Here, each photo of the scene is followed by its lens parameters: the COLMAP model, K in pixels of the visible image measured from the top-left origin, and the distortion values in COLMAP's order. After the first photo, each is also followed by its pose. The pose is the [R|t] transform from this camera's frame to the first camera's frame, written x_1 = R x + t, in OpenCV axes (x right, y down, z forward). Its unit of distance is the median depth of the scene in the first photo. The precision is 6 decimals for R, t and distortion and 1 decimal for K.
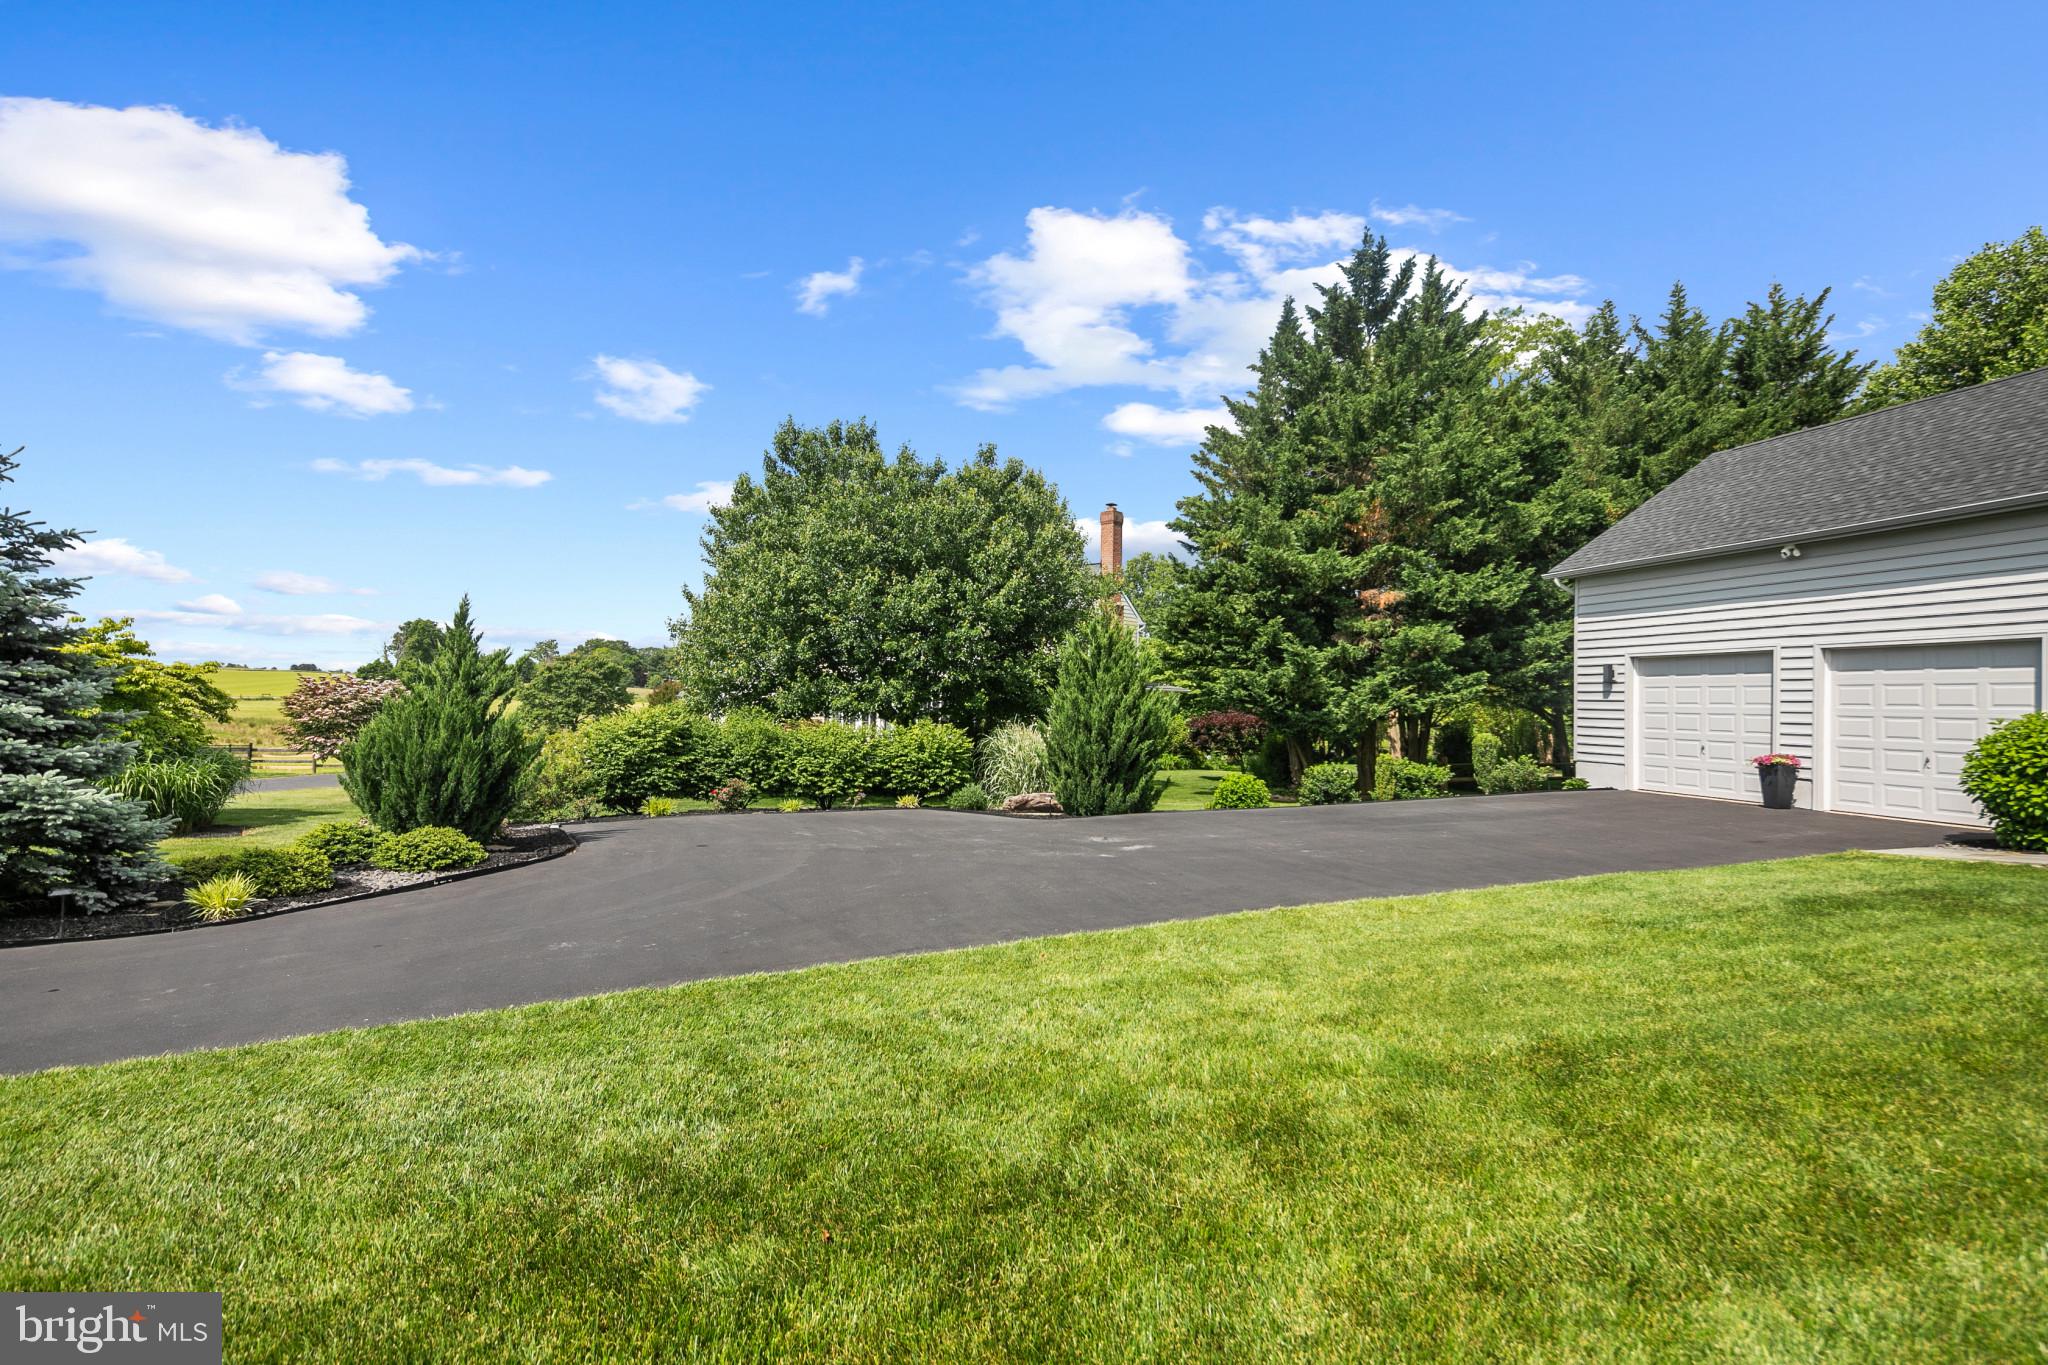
lens RADIAL K [[992.7, 0, 1033.1], [0, 992.7, 681.6], [0, 0, 1]] dist [-0.003965, -0.000566]
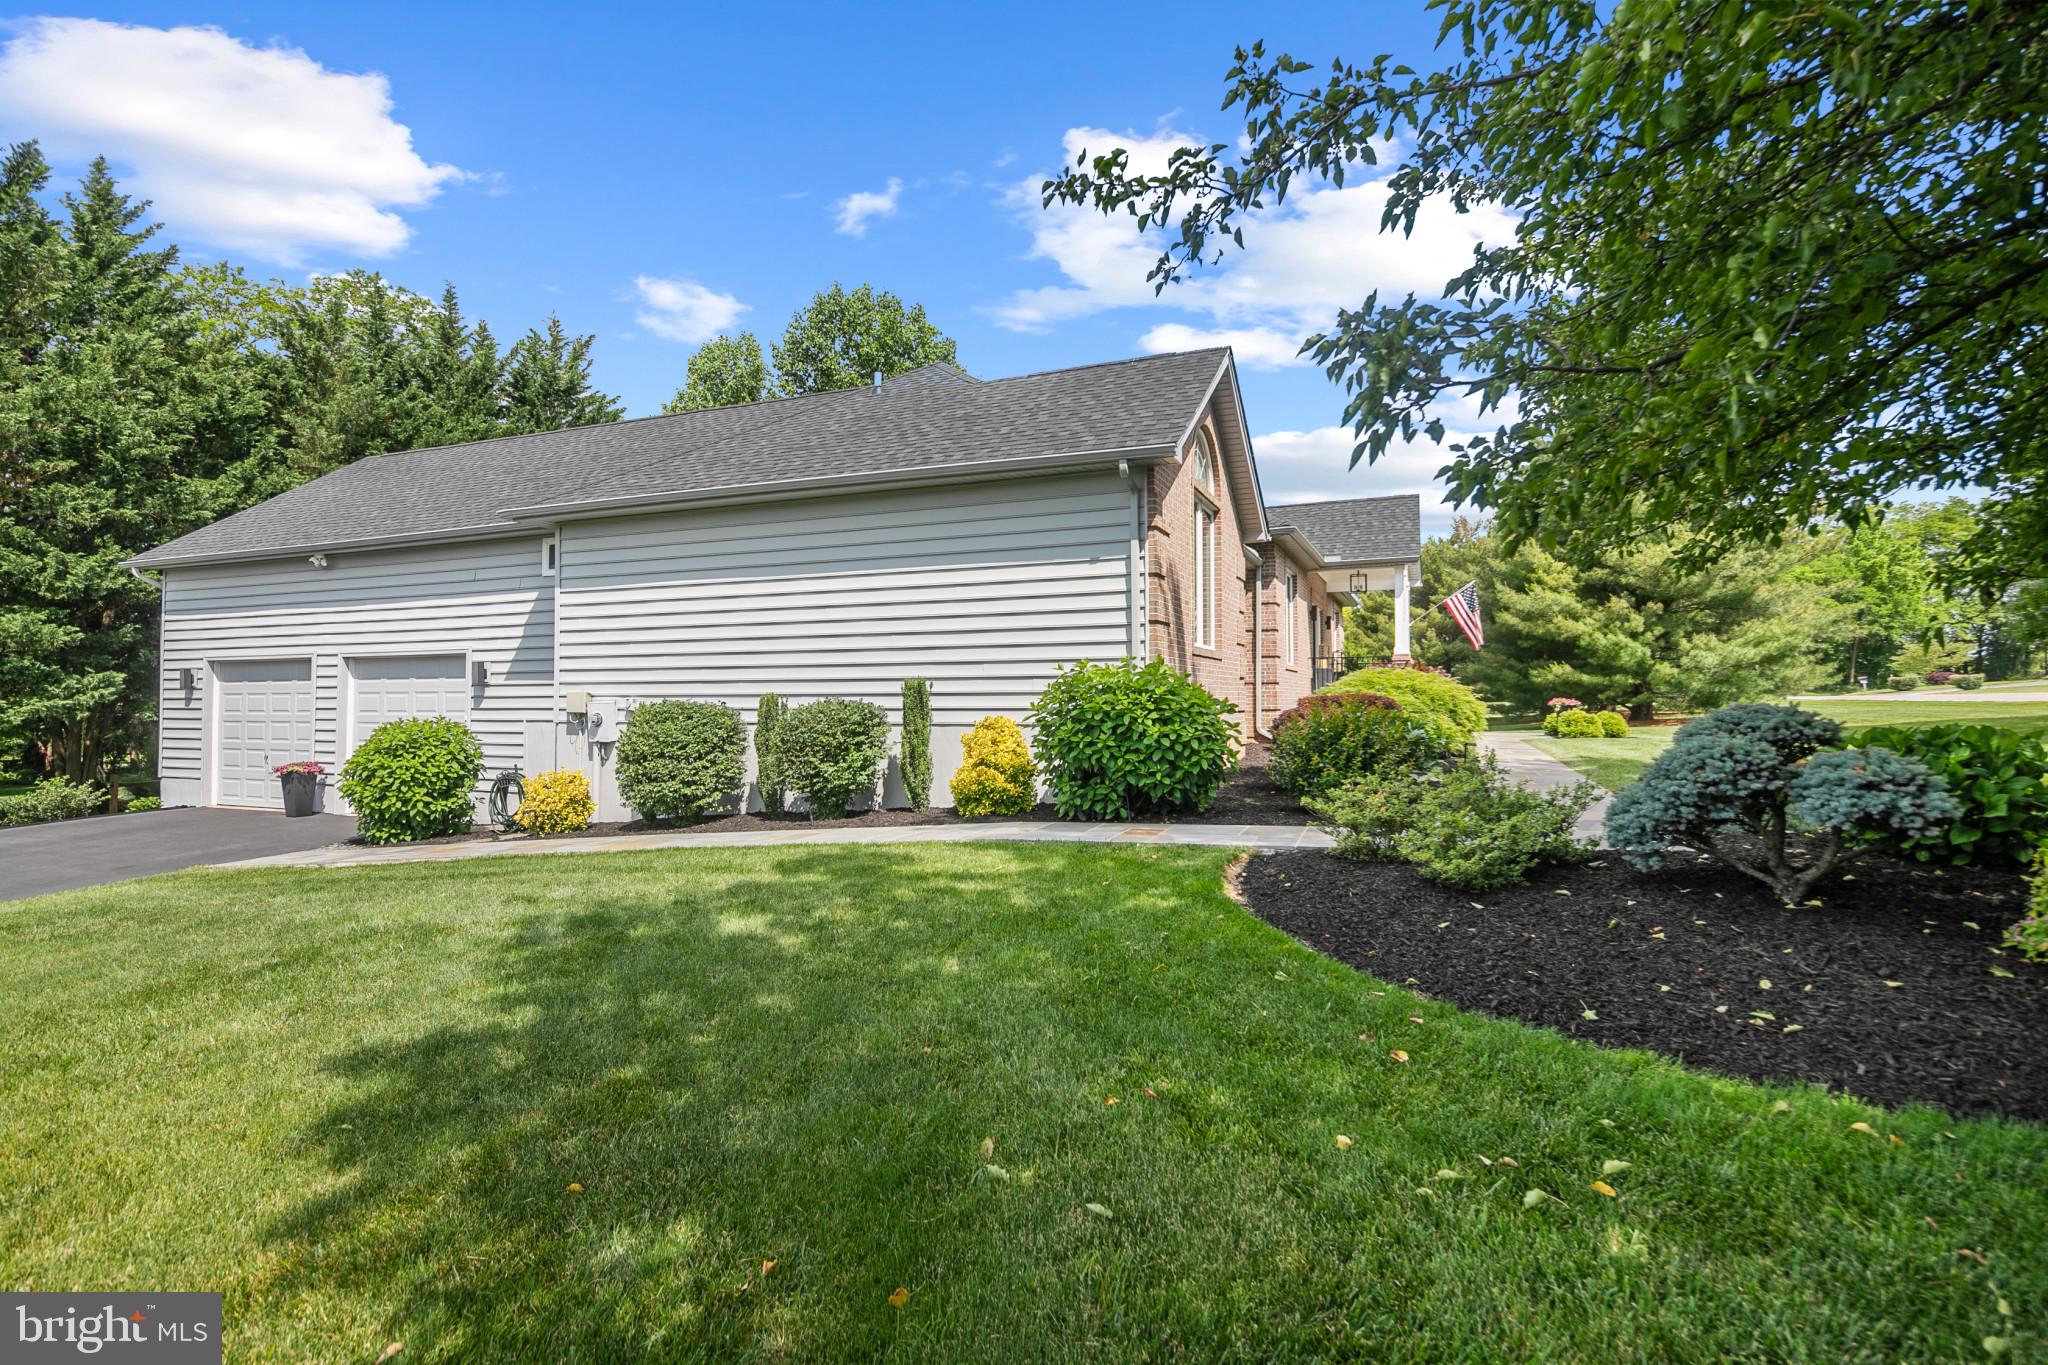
lens RADIAL K [[992.7, 0, 1034.7], [0, 992.7, 684.3], [0, 0, 1]] dist [-0.003965, -0.000566]
pose [[0.575421, -0.007886, 0.817820, 0.220172], [-0.001785, 0.999939, 0.010898, -0.010775], [-0.817856, -0.007731, 0.575372, -0.116222]]
